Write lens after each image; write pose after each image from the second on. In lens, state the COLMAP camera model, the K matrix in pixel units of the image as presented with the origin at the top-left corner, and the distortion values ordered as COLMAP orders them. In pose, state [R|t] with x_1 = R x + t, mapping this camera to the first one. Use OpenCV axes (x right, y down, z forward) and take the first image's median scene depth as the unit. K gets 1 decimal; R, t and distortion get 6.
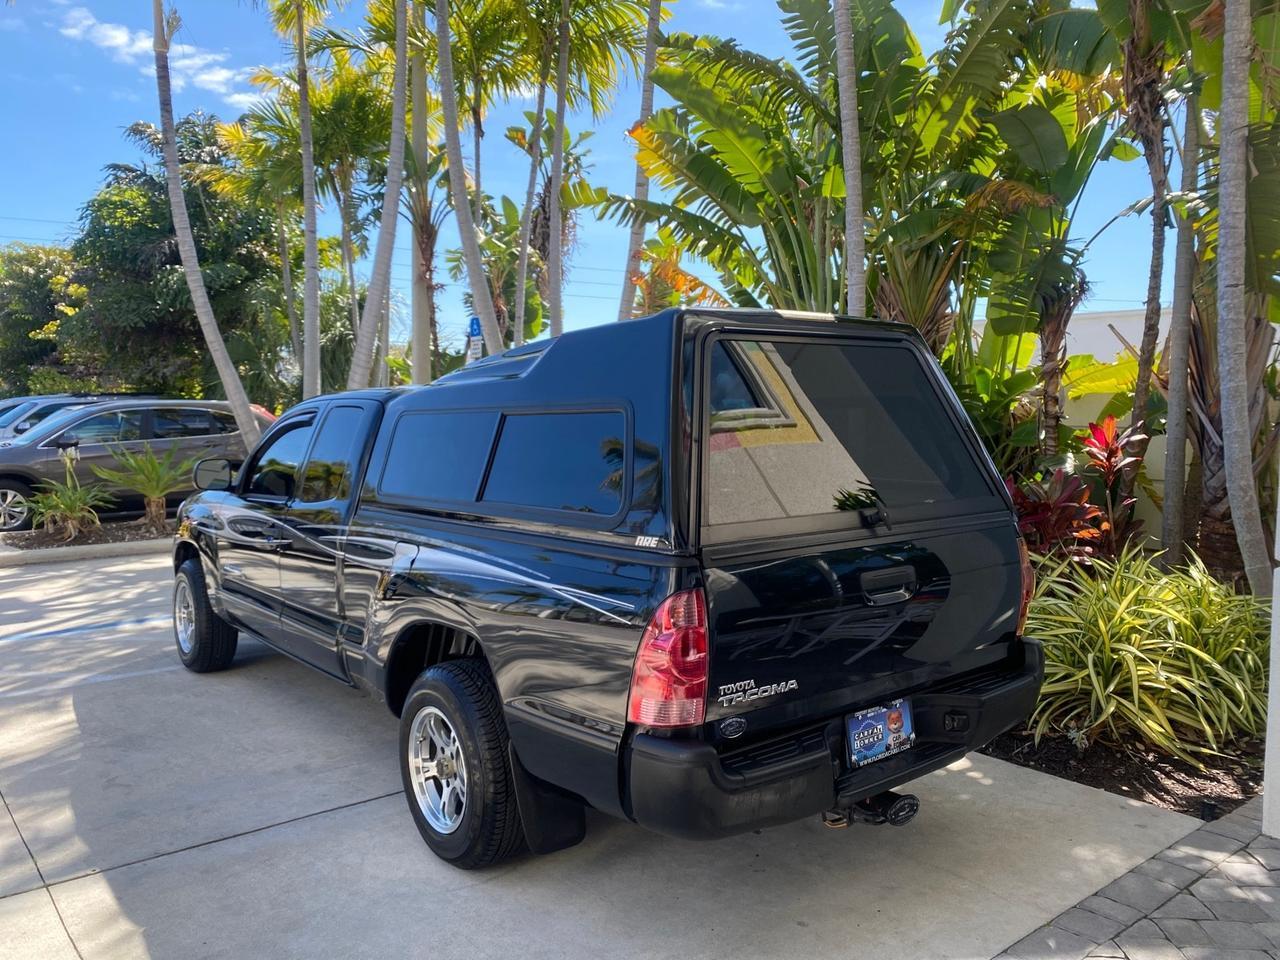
lens RADIAL K [[976.9, 0, 636.6], [0, 976.9, 480.2], [0, 0, 1]] dist [0.018116, -0.004410]
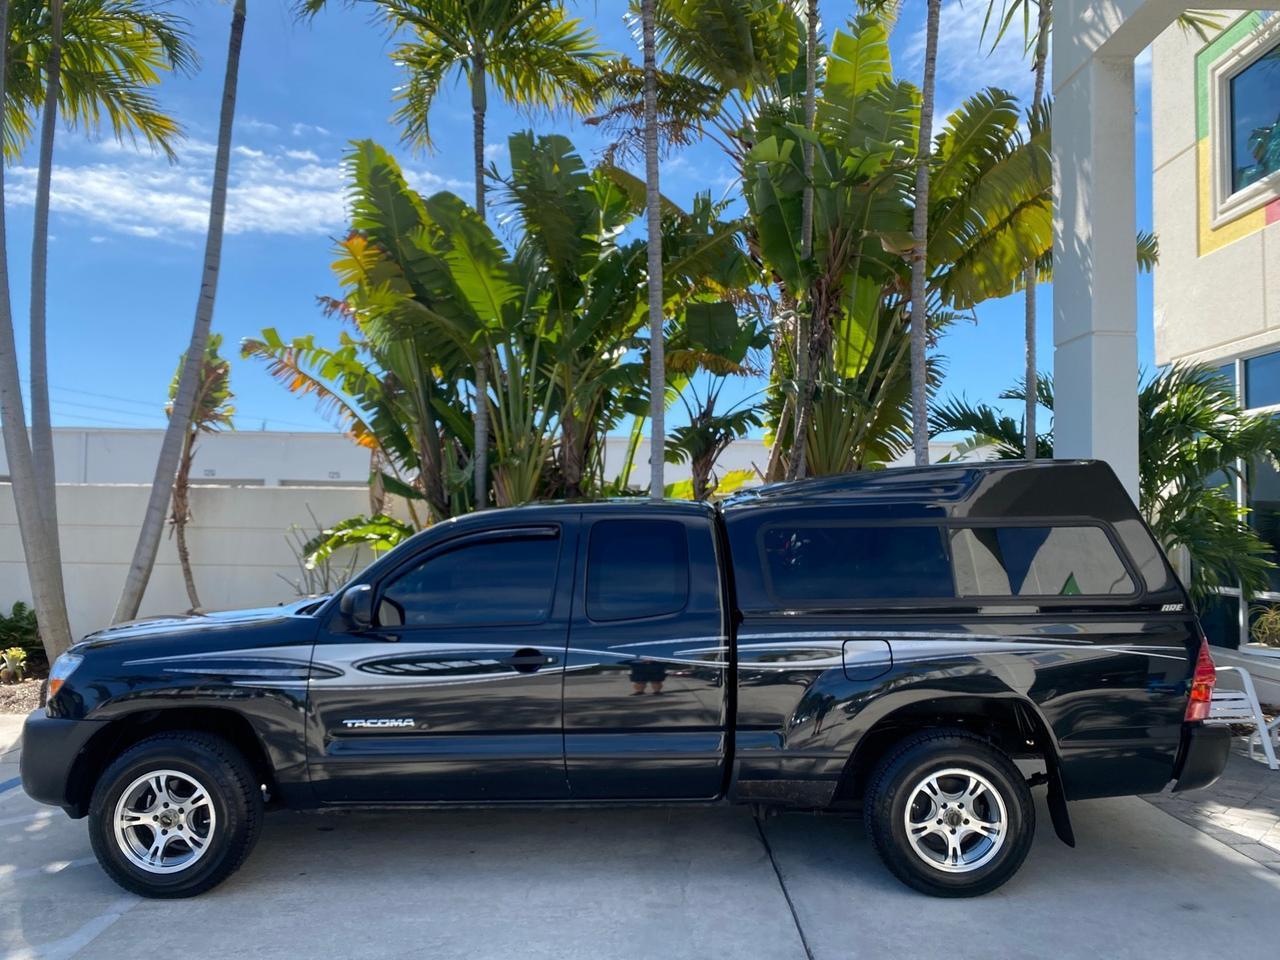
lens RADIAL K [[977.8, 0, 632.7], [0, 977.8, 480.7], [0, 0, 1]] dist [0.016867, -0.004250]
pose [[0.627909, 0.035185, 0.777491, -0.739332], [0.050445, 0.995037, -0.085769, -0.021505], [-0.776650, 0.093076, 0.623018, 0.265594]]
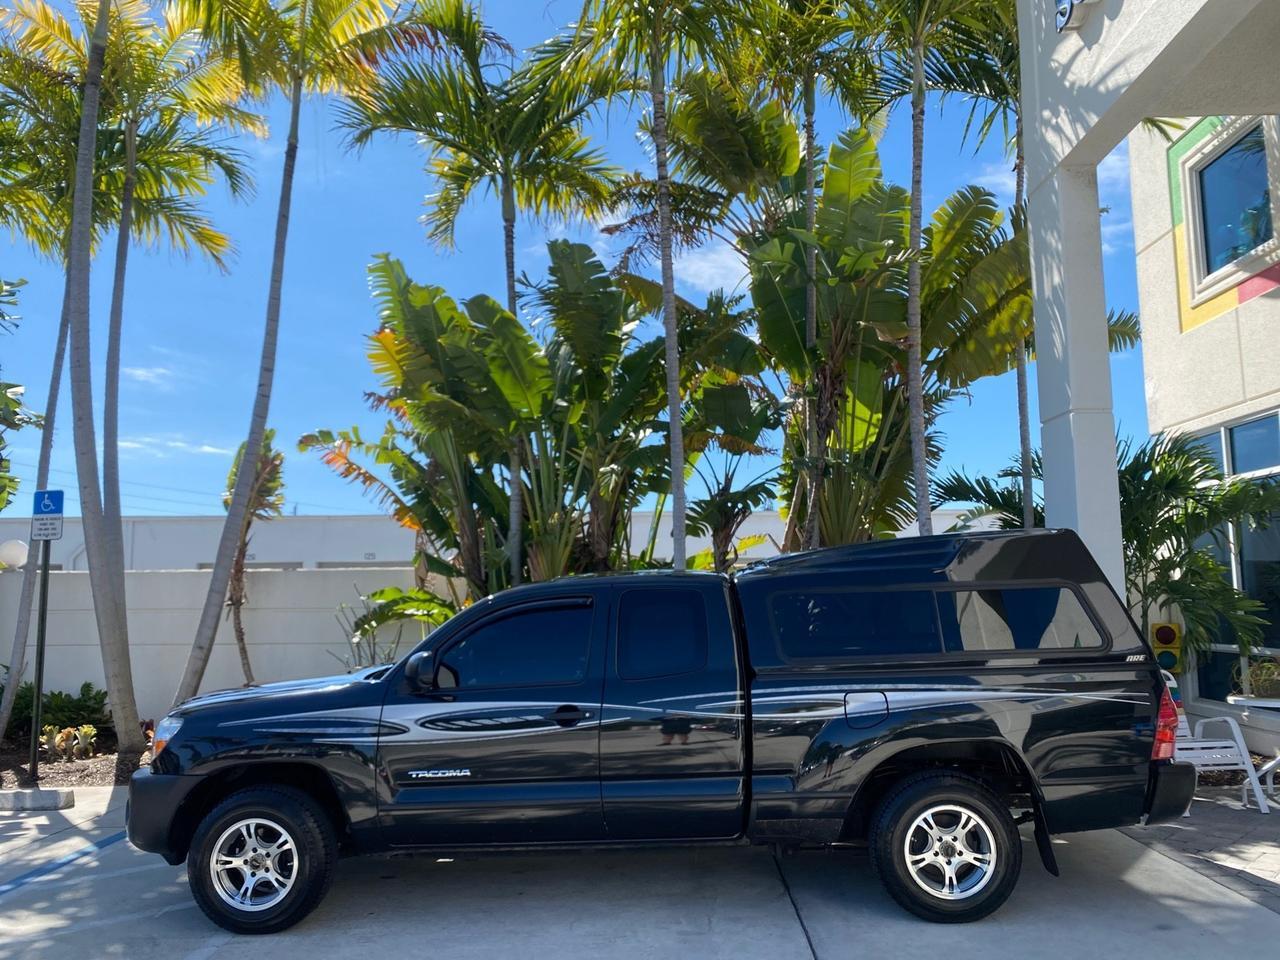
lens RADIAL K [[977.8, 0, 632.7], [0, 977.8, 480.7], [0, 0, 1]] dist [0.016867, -0.004250]
pose [[0.649161, 0.077427, 0.756700, -0.818443], [0.071612, 0.984166, -0.162137, -0.013490], [-0.757273, 0.159442, 0.633337, 0.198735]]
